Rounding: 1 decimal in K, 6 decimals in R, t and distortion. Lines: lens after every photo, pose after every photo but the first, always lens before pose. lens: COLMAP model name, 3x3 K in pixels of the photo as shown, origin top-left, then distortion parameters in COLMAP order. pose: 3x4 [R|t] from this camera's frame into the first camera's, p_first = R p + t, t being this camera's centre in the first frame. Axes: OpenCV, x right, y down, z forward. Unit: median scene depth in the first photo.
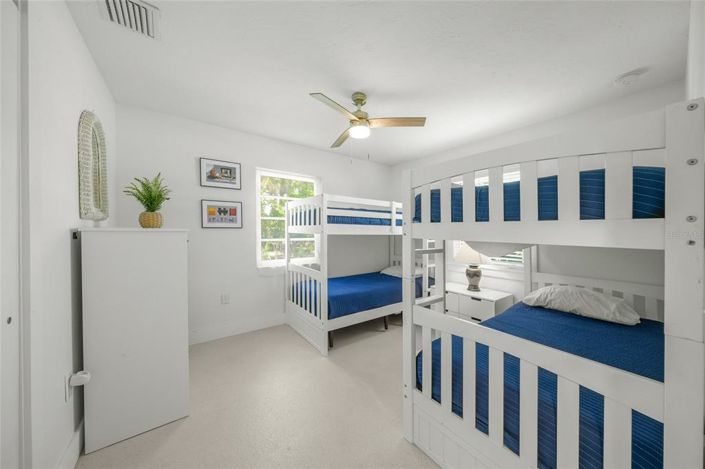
lens RADIAL K [[245.8, 0, 354.9], [0, 245.8, 231.2], [0, 0, 1]] dist [-0.000764, -0.000021]
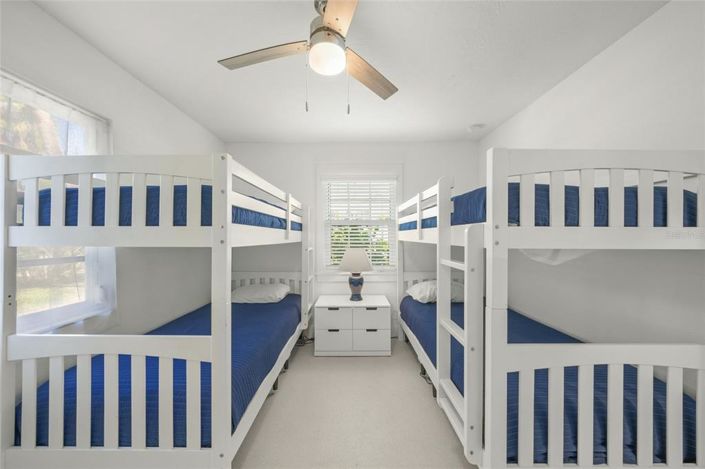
lens RADIAL K [[245.8, 0, 351.3], [0, 245.8, 234.8], [0, 0, 1]] dist [-0.000764, -0.000021]
pose [[0.604585, -0.004269, 0.796529, -0.284439], [0.008458, 0.999964, -0.001061, -0.006449], [-0.796495, 0.007379, 0.604599, 0.459149]]
